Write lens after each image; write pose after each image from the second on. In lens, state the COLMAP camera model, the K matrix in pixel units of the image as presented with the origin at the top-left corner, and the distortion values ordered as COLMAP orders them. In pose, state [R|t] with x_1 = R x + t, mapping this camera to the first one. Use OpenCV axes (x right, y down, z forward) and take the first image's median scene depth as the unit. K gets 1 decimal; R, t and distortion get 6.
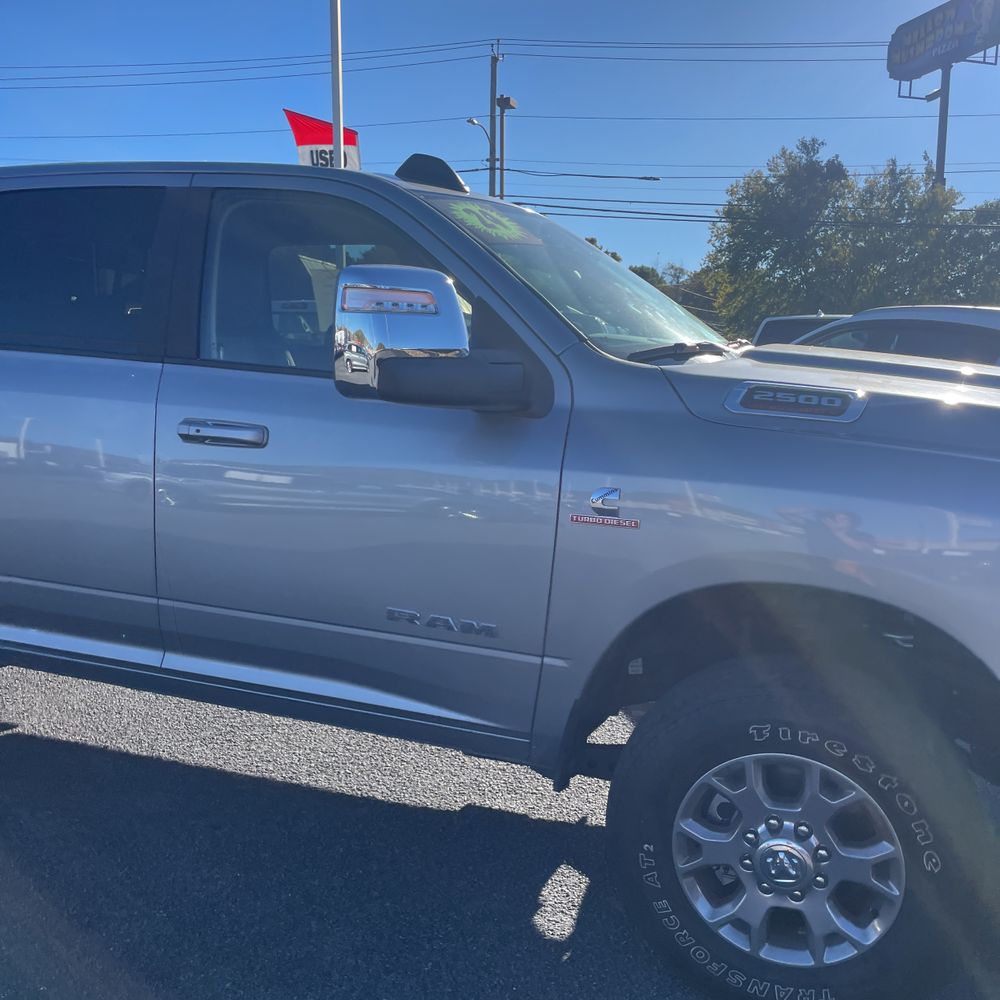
lens RADIAL K [[1031.5, 0, 467.8], [0, 1031.5, 523.0], [0, 0, 1]] dist [0.051523, -0.081598]
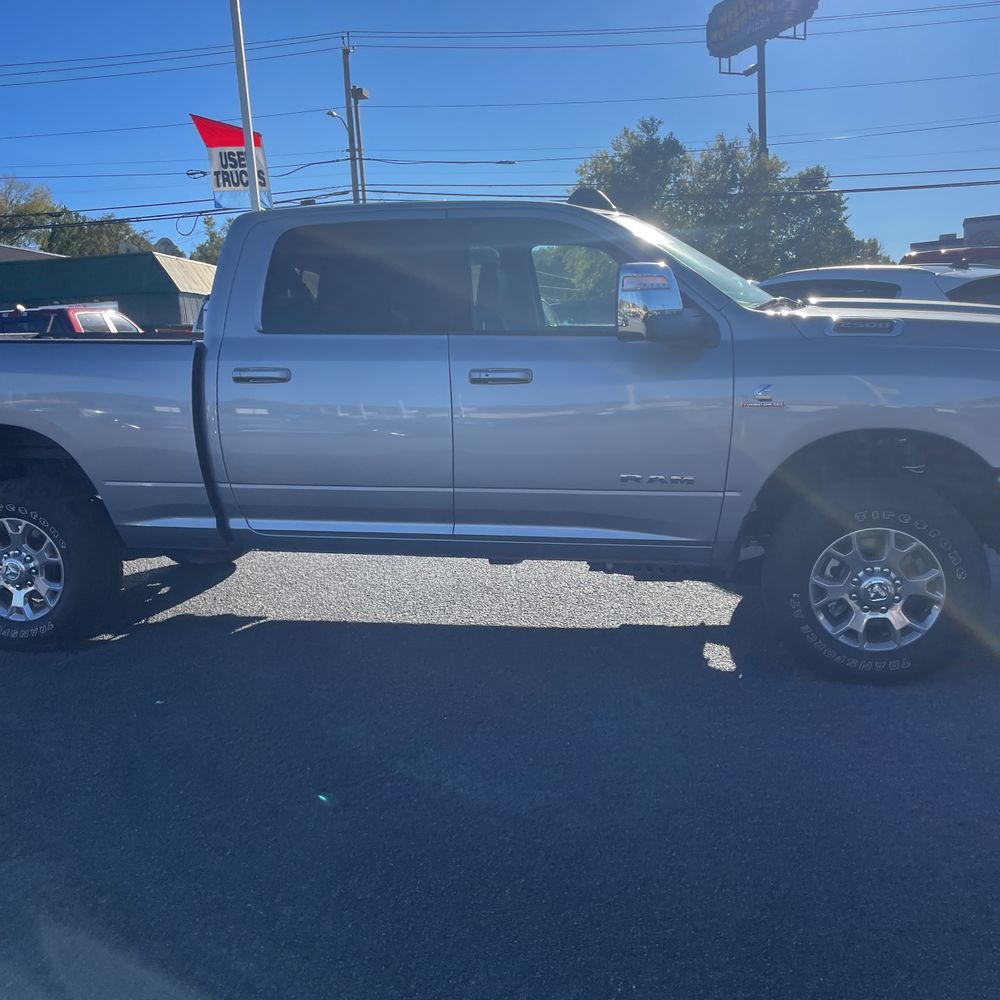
lens RADIAL K [[1018.7, 0, 469.3], [0, 1018.7, 520.4], [0, 0, 1]] dist [0.072609, -0.078120]
pose [[0.987220, -0.089880, 0.131602, -0.030990], [0.087966, 0.995917, 0.020293, 0.005924], [-0.132889, -0.008457, 0.991095, -0.032845]]
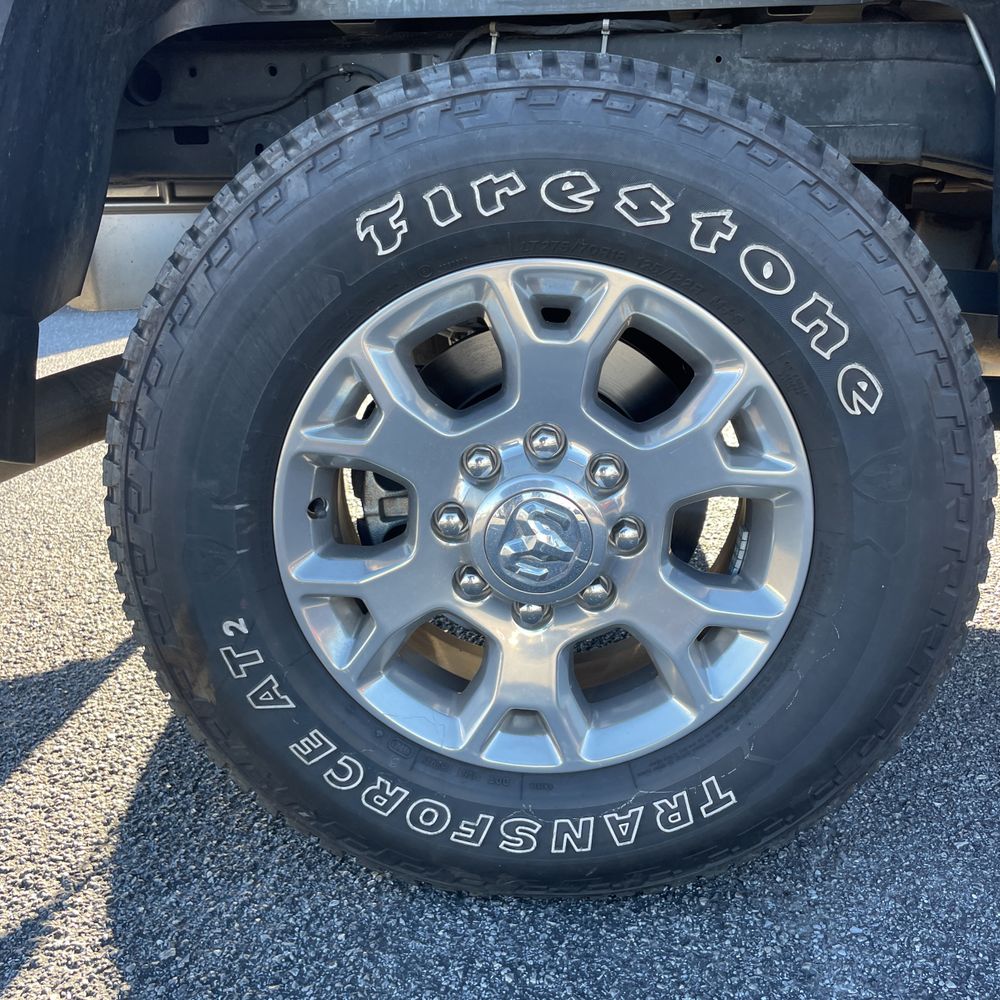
lens RADIAL K [[1013.8, 0, 484.2], [0, 1013.8, 510.3], [0, 0, 1]] dist [0.123667, -0.217098]
pose [[0.954100, -0.146810, 0.261037, -0.071895], [0.112135, 0.983325, 0.143172, 0.005489], [-0.277703, -0.107328, 0.954653, 0.063522]]
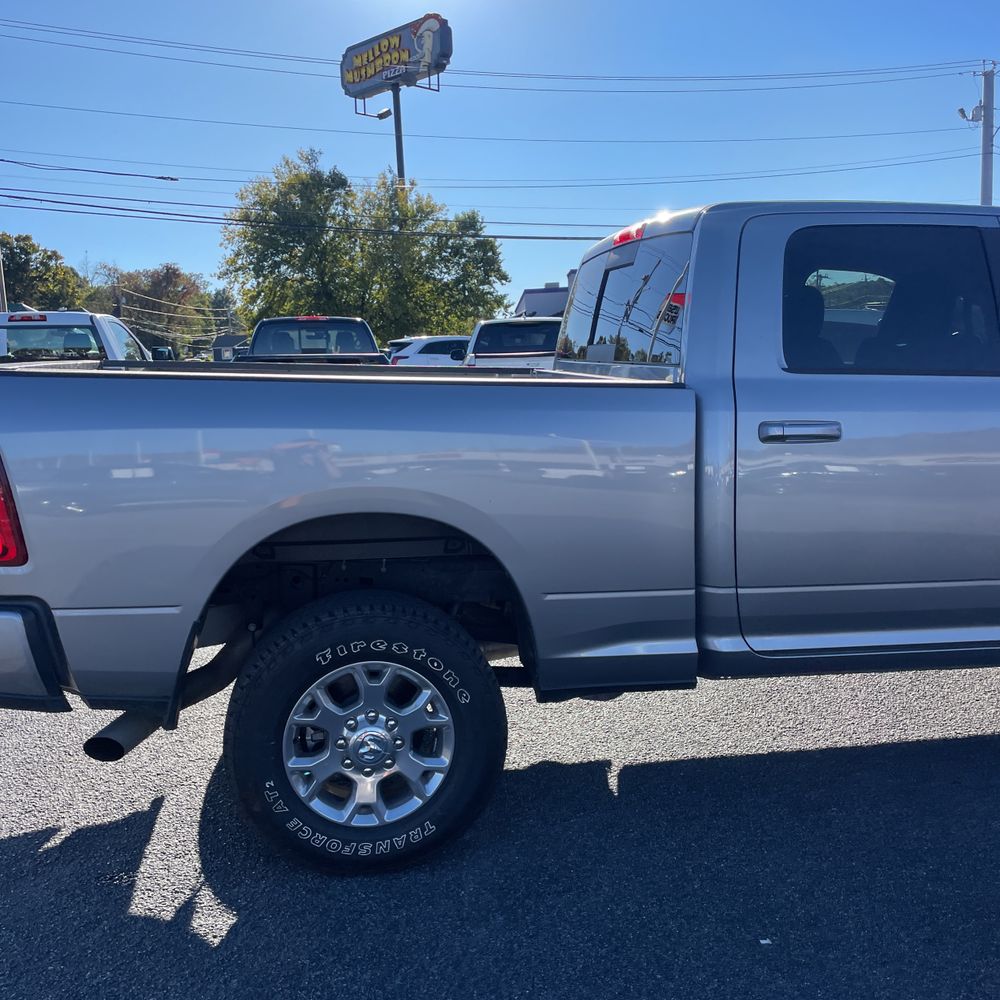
lens RADIAL K [[1013.8, 0, 484.2], [0, 1013.8, 510.3], [0, 0, 1]] dist [0.123667, -0.217098]
pose [[0.857800, -0.119190, 0.499972, -0.091038], [0.123917, 0.992005, 0.023884, -0.007097], [-0.498822, 0.041467, 0.865712, 0.020054]]
